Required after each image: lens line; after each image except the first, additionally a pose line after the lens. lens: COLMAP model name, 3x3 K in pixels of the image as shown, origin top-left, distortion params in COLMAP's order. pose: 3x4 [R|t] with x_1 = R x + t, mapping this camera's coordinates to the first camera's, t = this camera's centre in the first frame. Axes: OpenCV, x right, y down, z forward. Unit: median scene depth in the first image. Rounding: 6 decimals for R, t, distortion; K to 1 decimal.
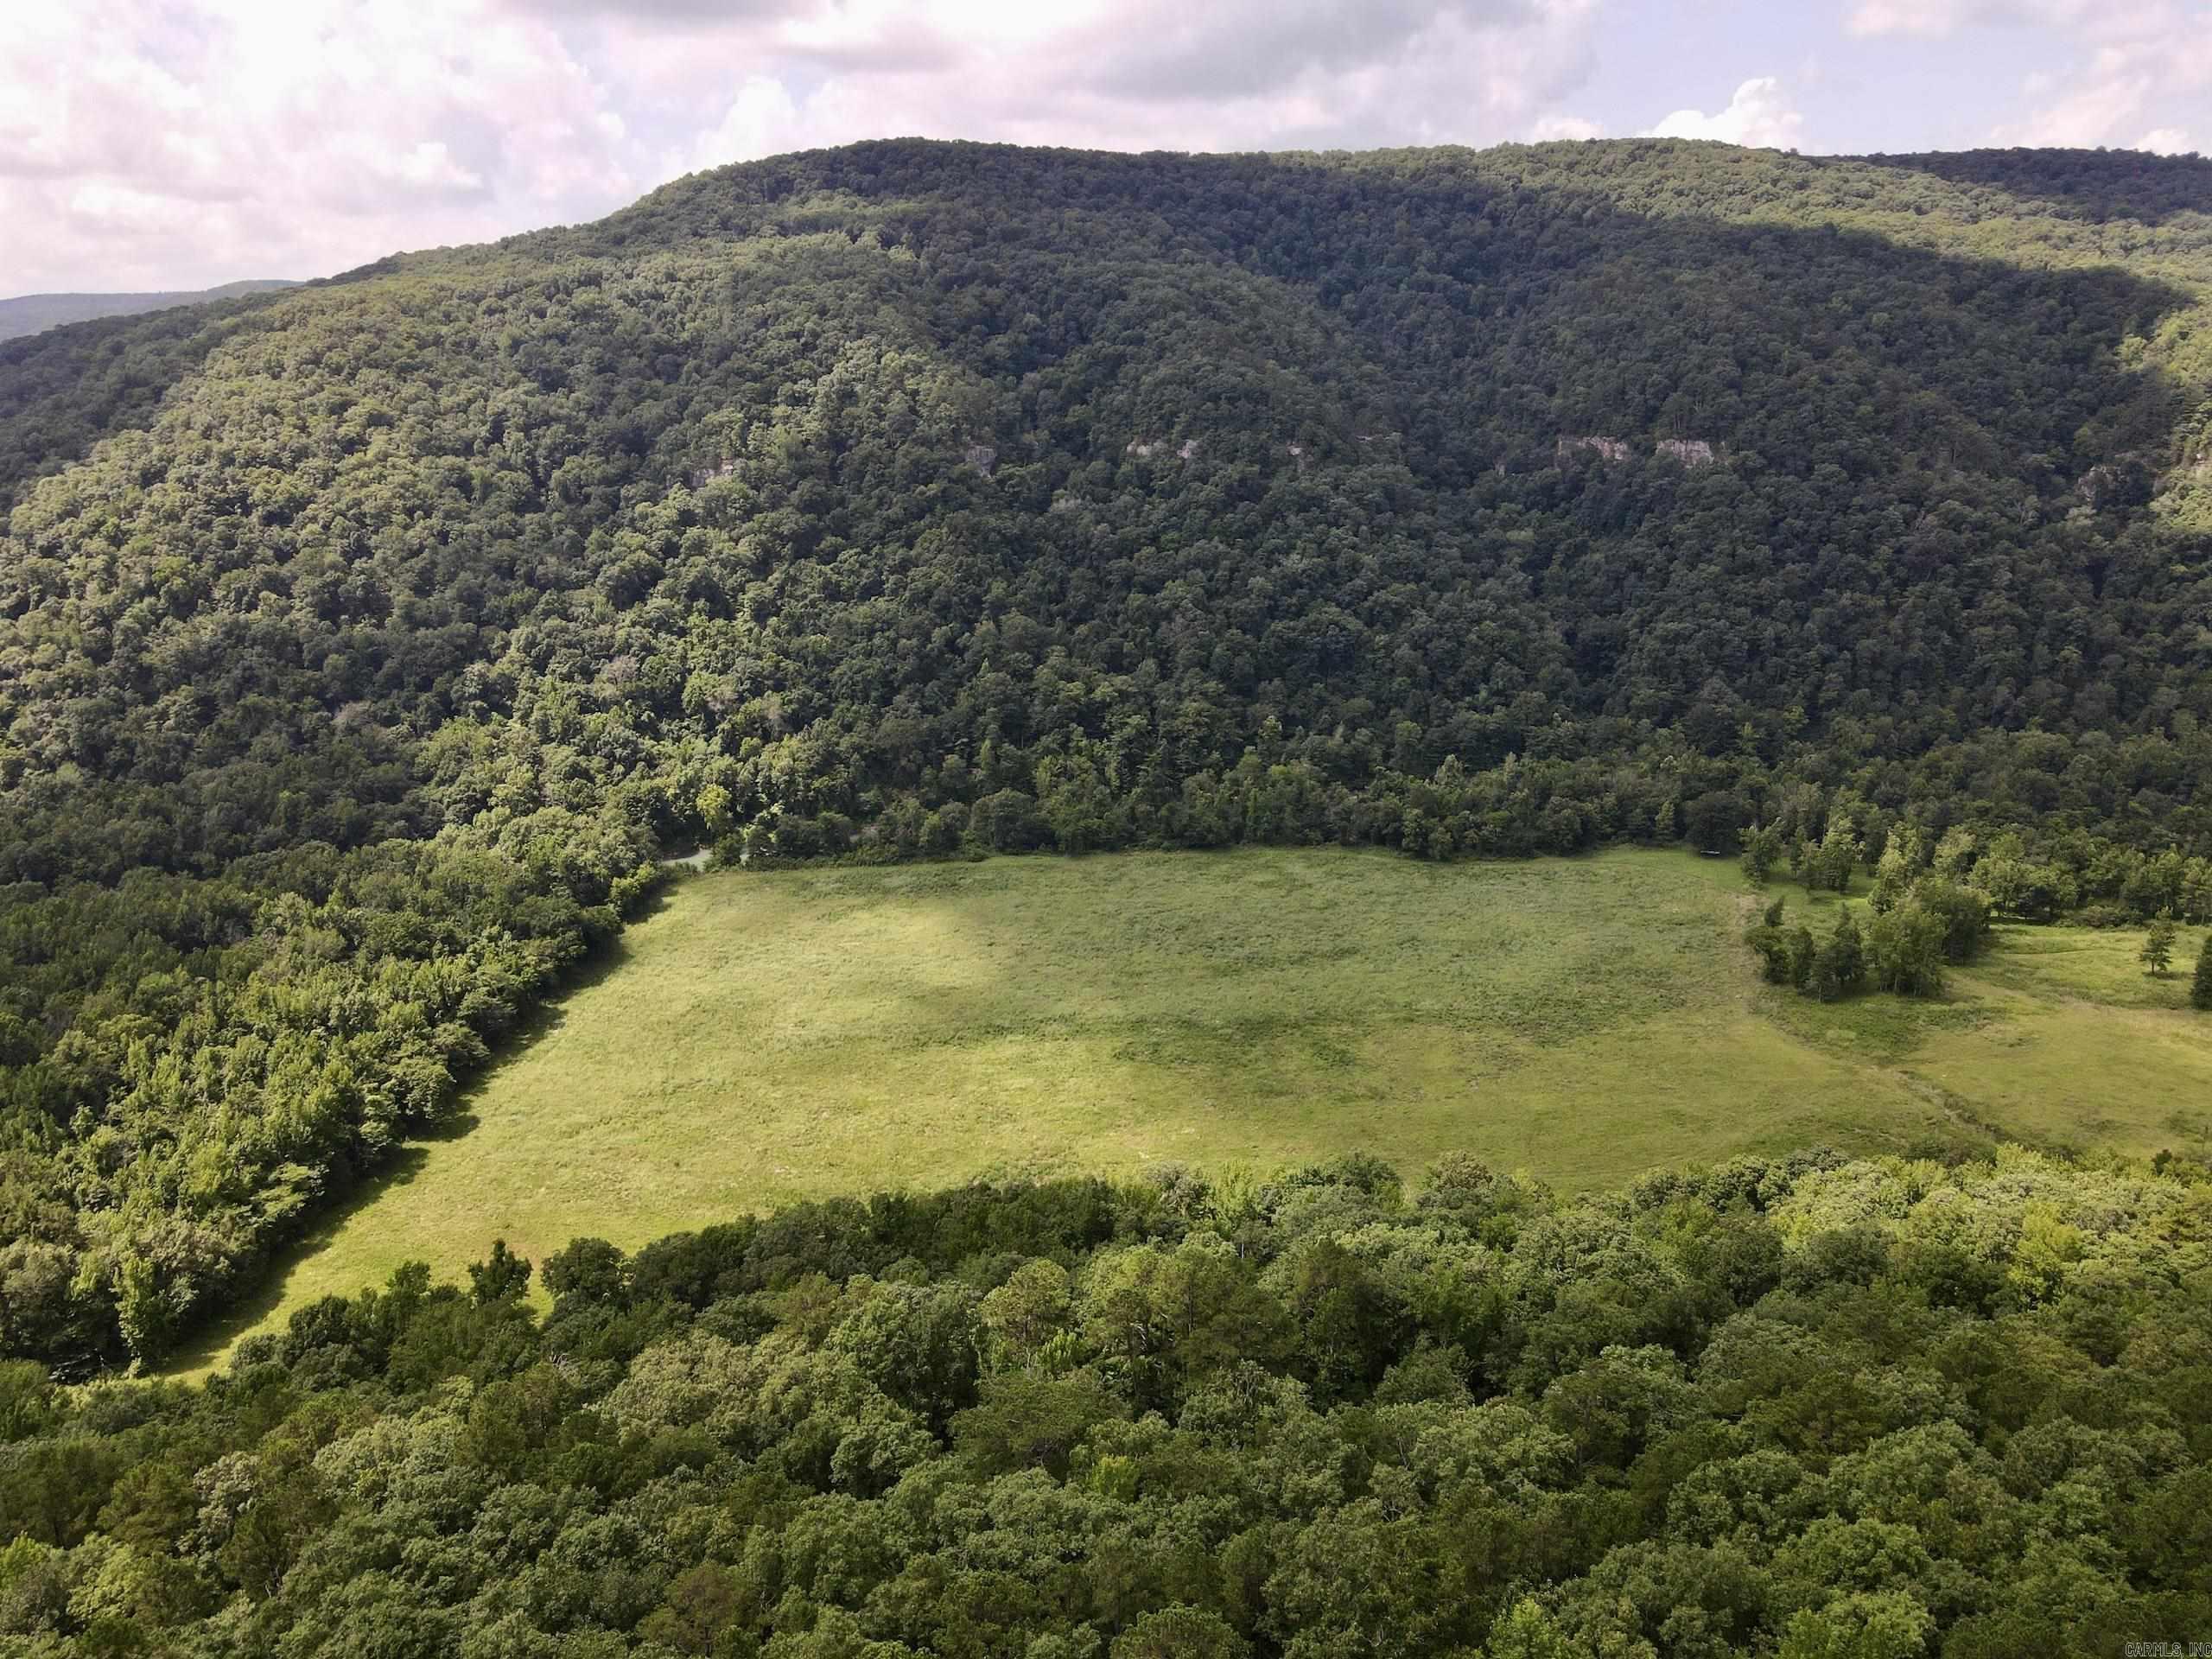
lens RADIAL K [[1613.0, 0, 1108.7], [0, 1613.0, 828.4], [0, 0, 1]] dist [0.008197, 0.016028]
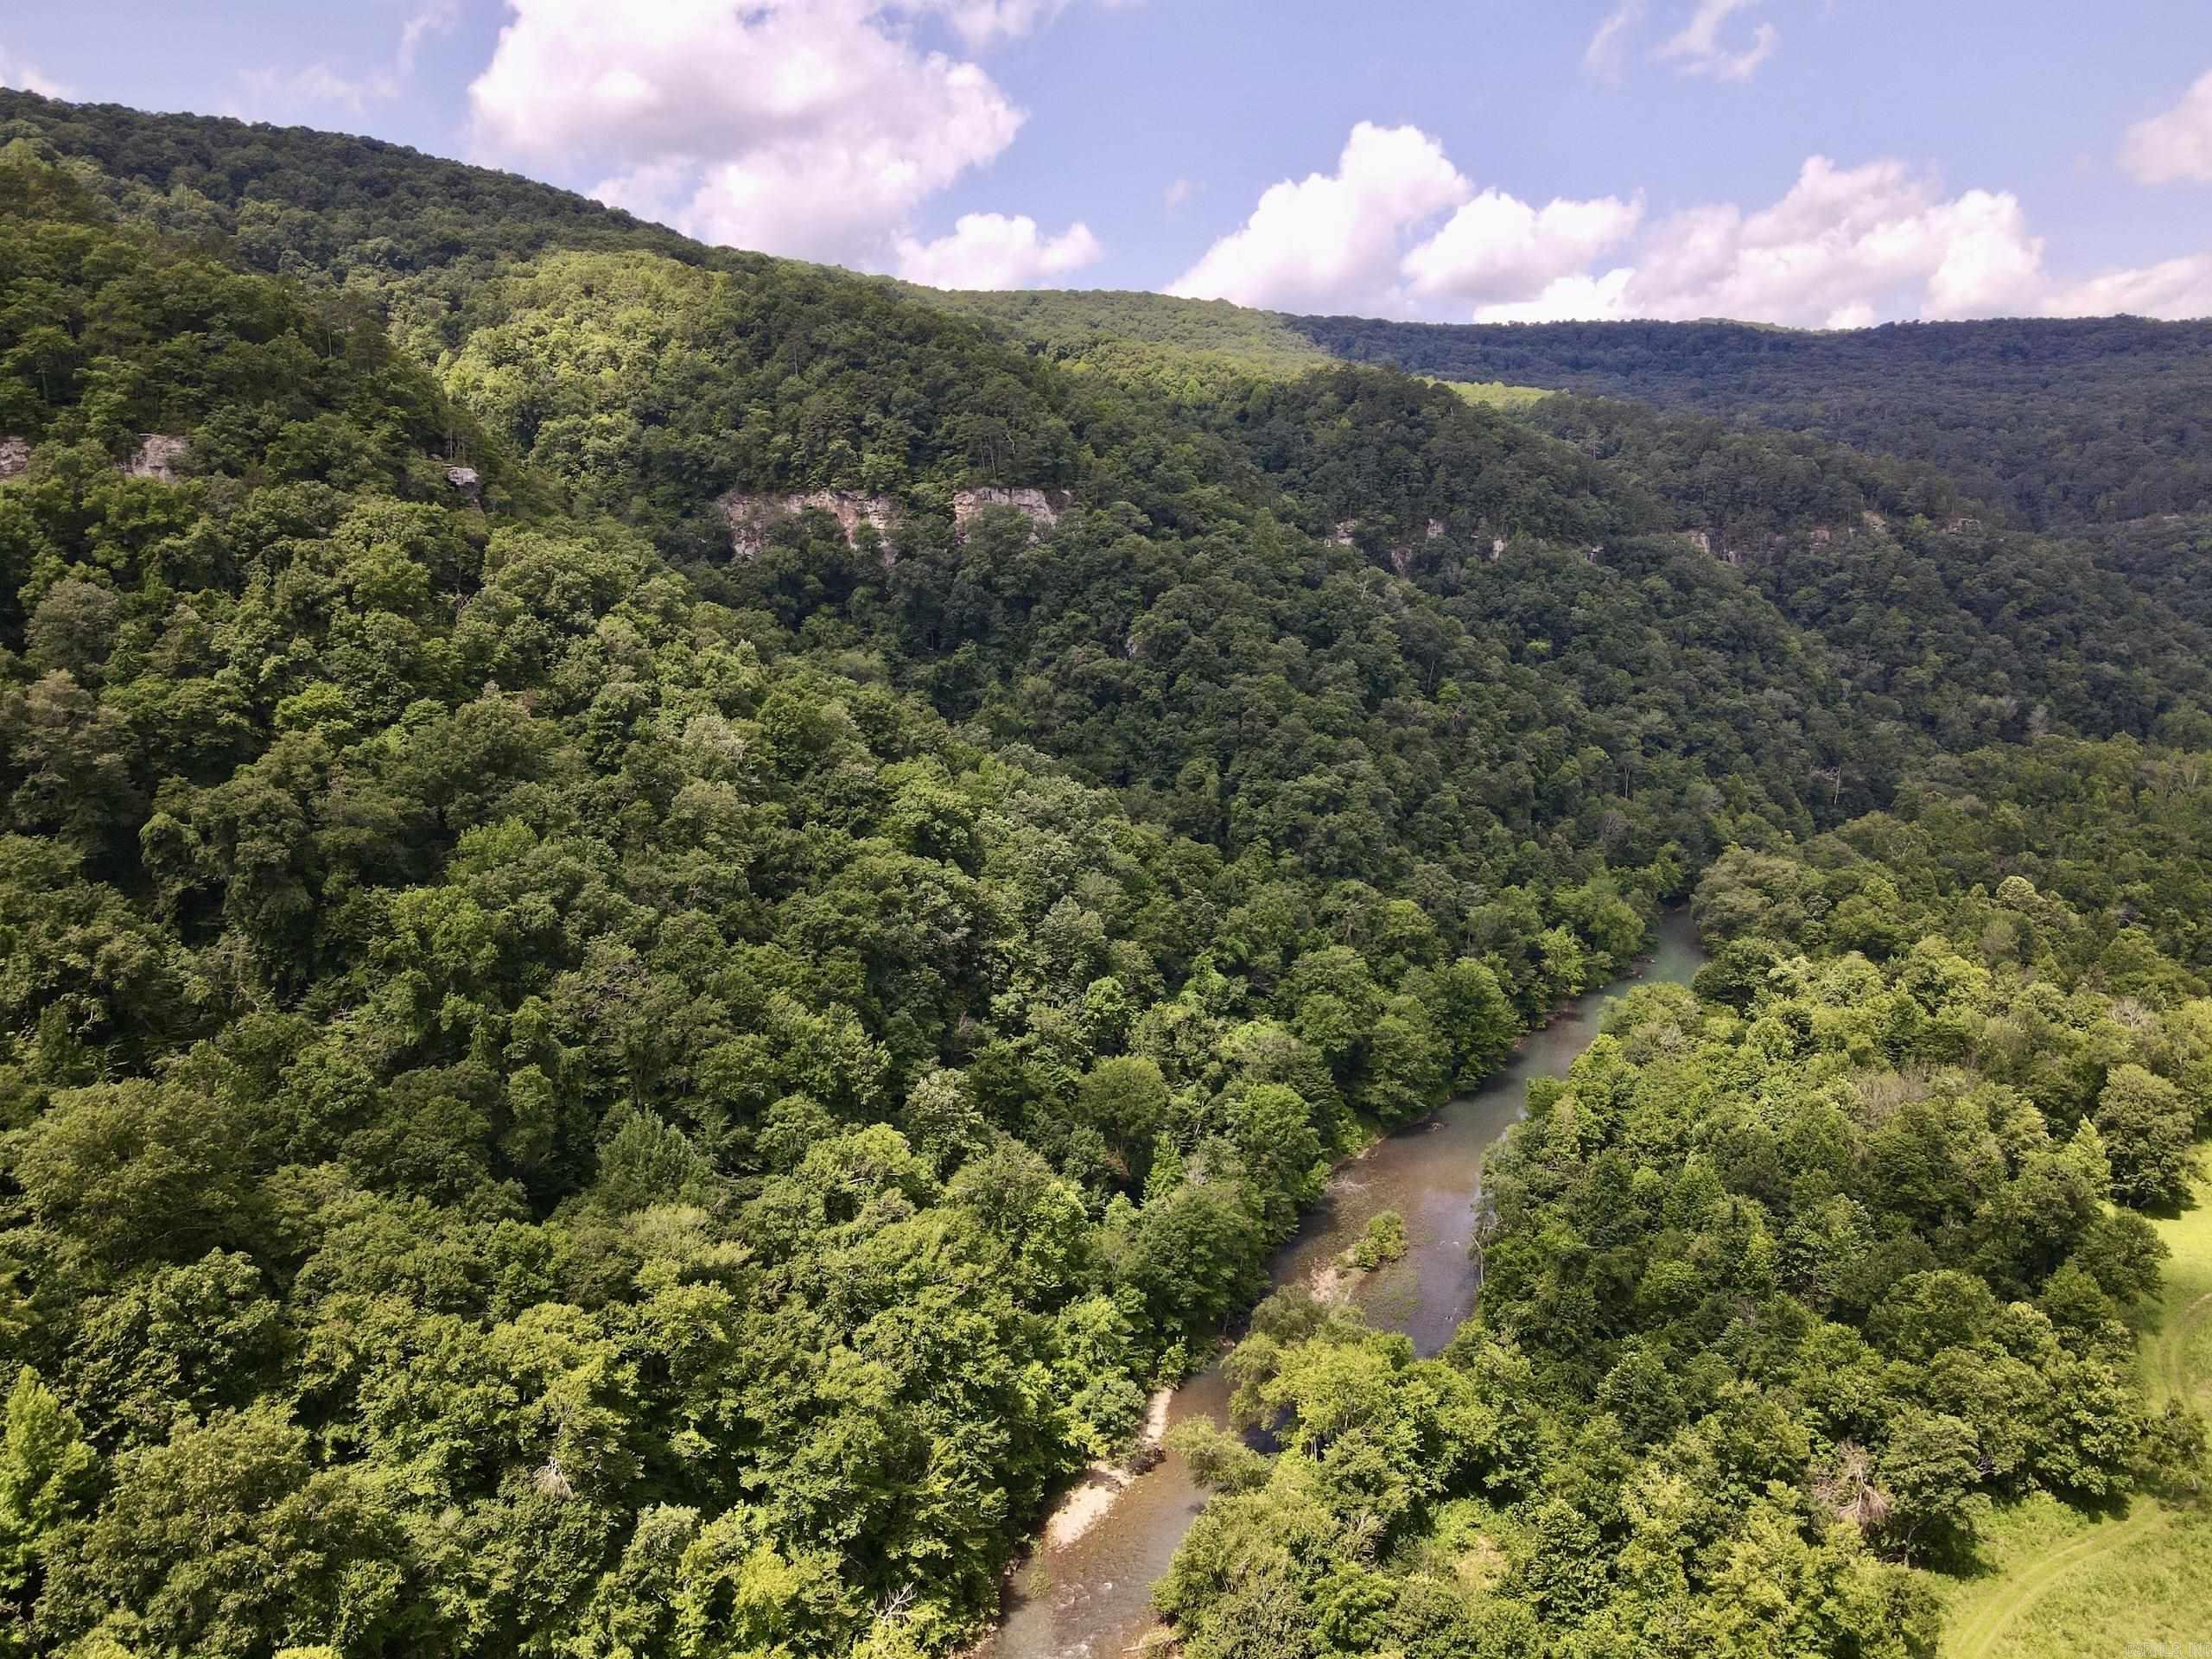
lens RADIAL K [[1613.0, 0, 1103.5], [0, 1613.0, 815.5], [0, 0, 1]] dist [0.008197, 0.016028]
pose [[0.568386, -0.134736, 0.811654, -0.134444], [0.246940, 0.968956, -0.012078, -0.122906], [-0.784830, 0.207295, 0.584013, 0.736075]]
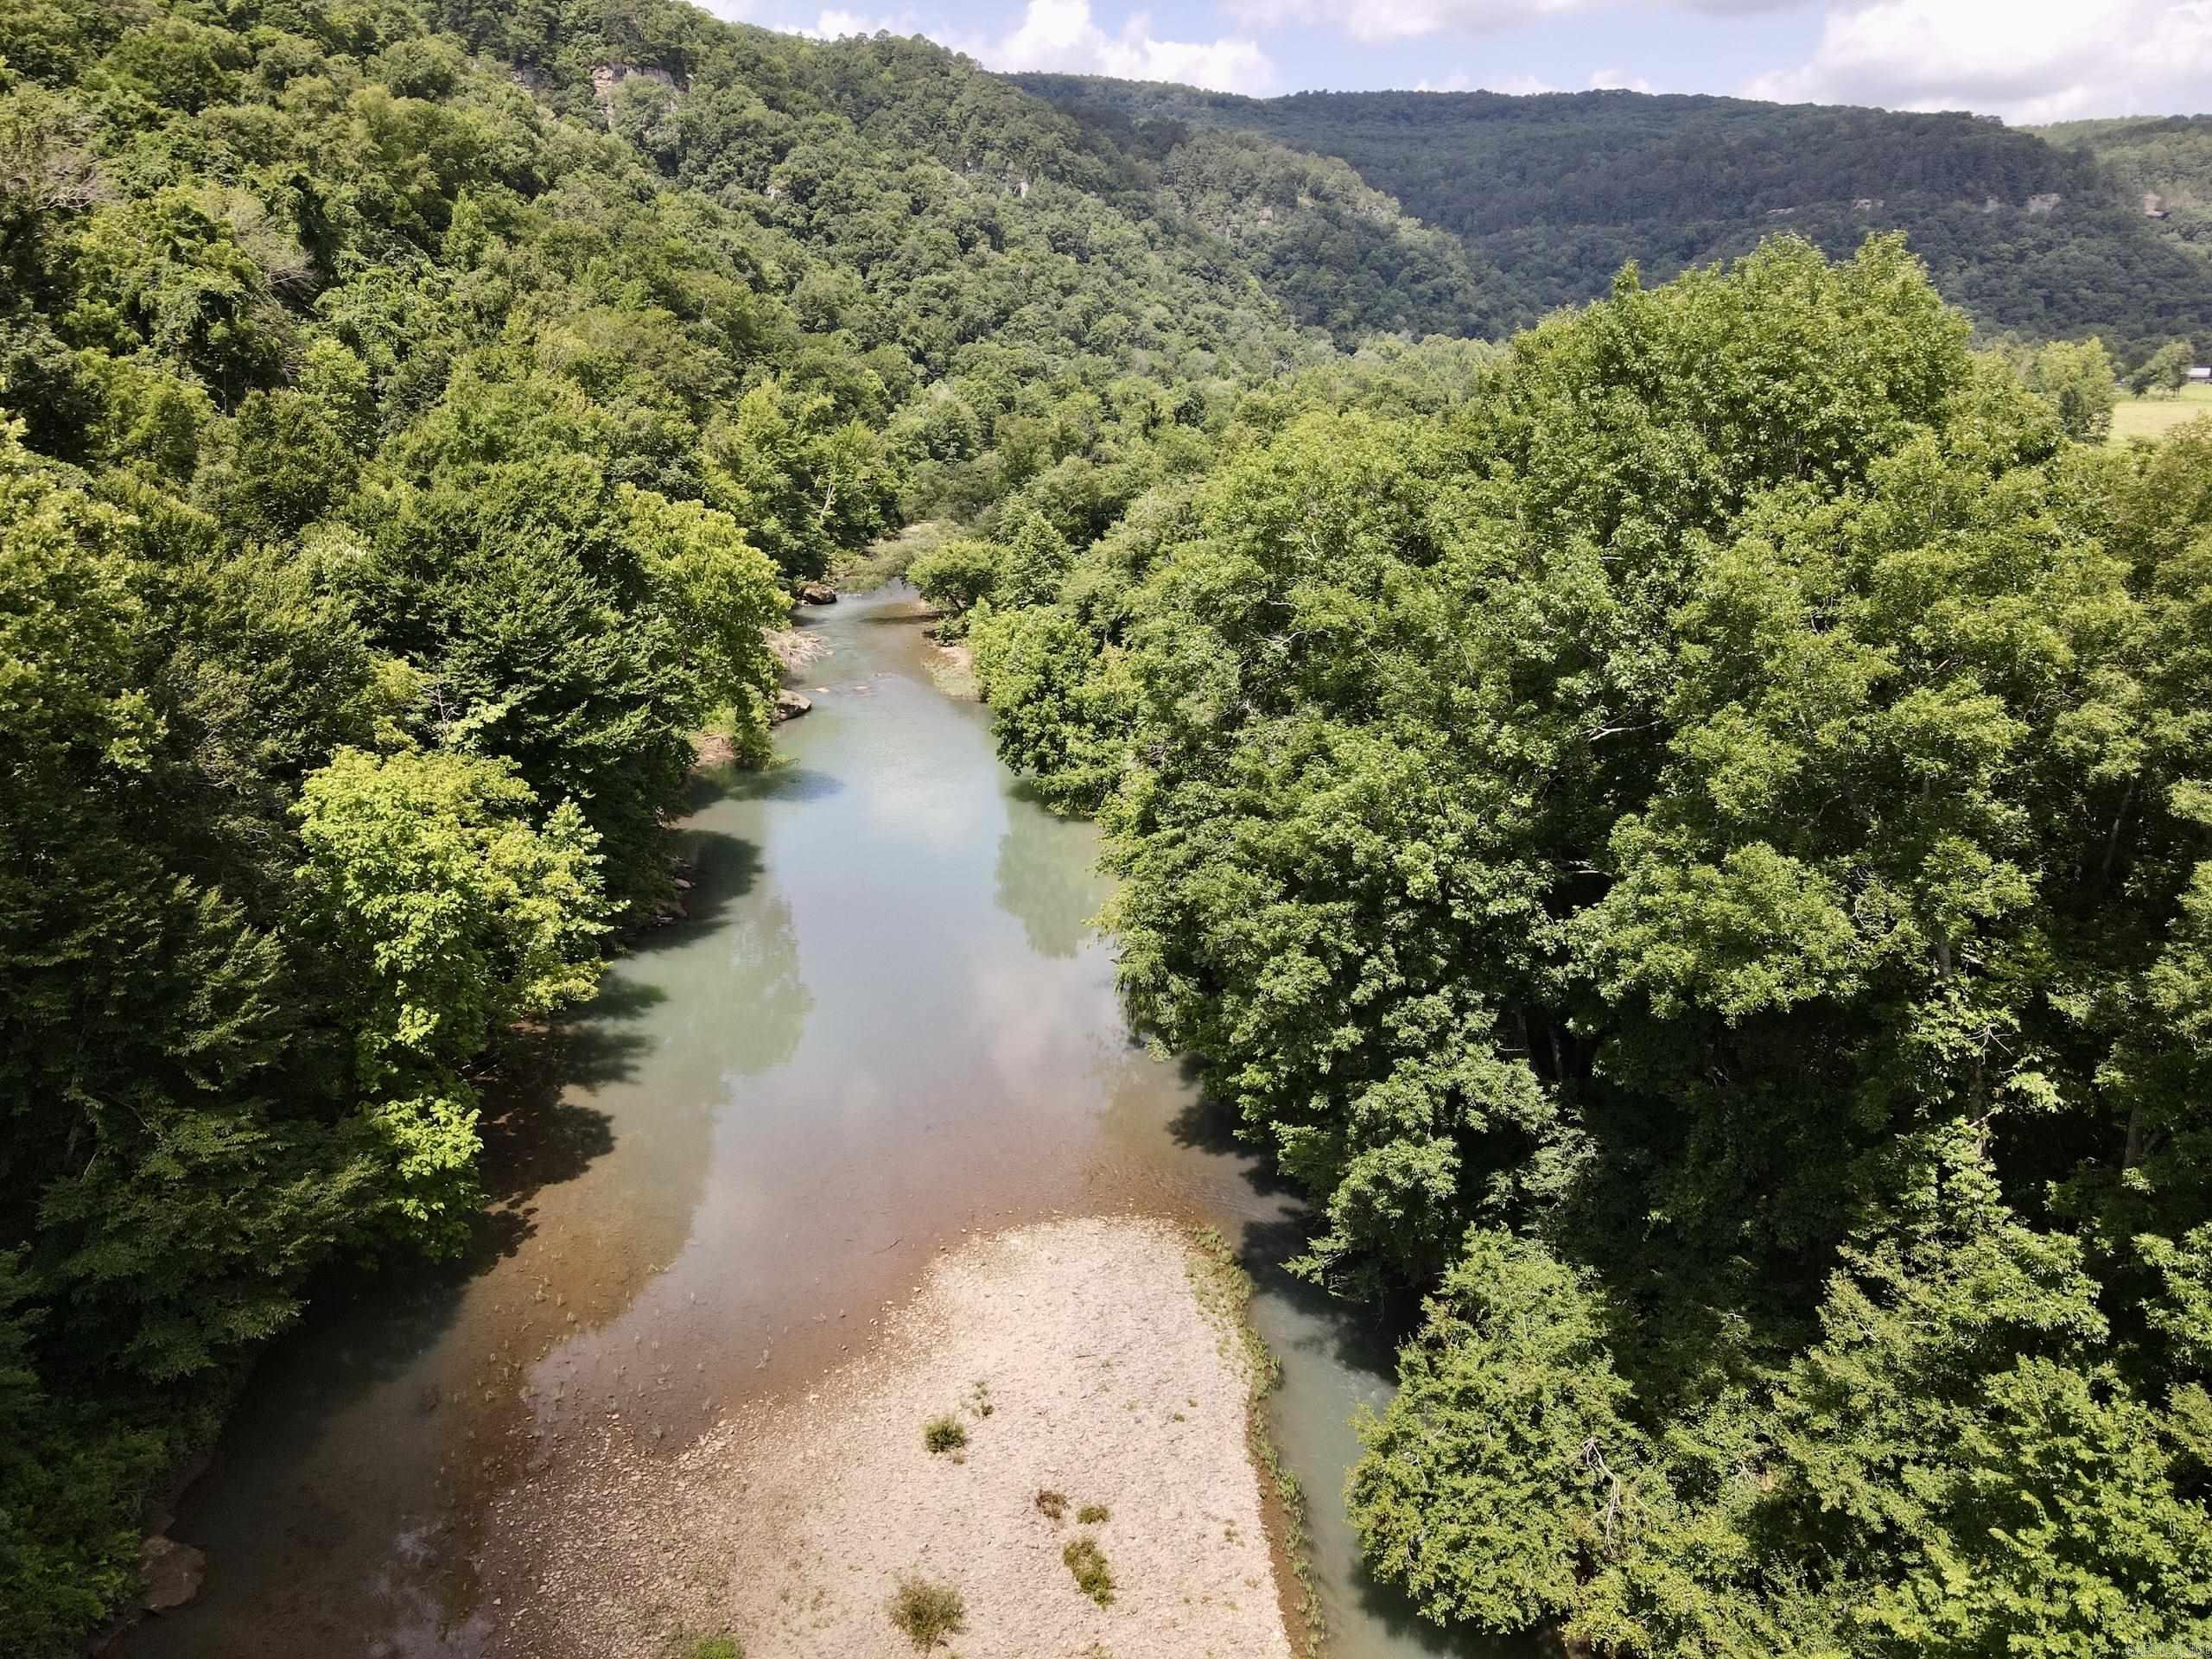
lens RADIAL K [[1613.0, 0, 1094.6], [0, 1613.0, 830.0], [0, 0, 1]] dist [0.008197, 0.016028]
pose [[0.280060, -0.264499, 0.922826, -0.353193], [0.288853, 0.939963, 0.181749, -0.005345], [-0.915495, 0.215660, 0.339647, 0.740784]]
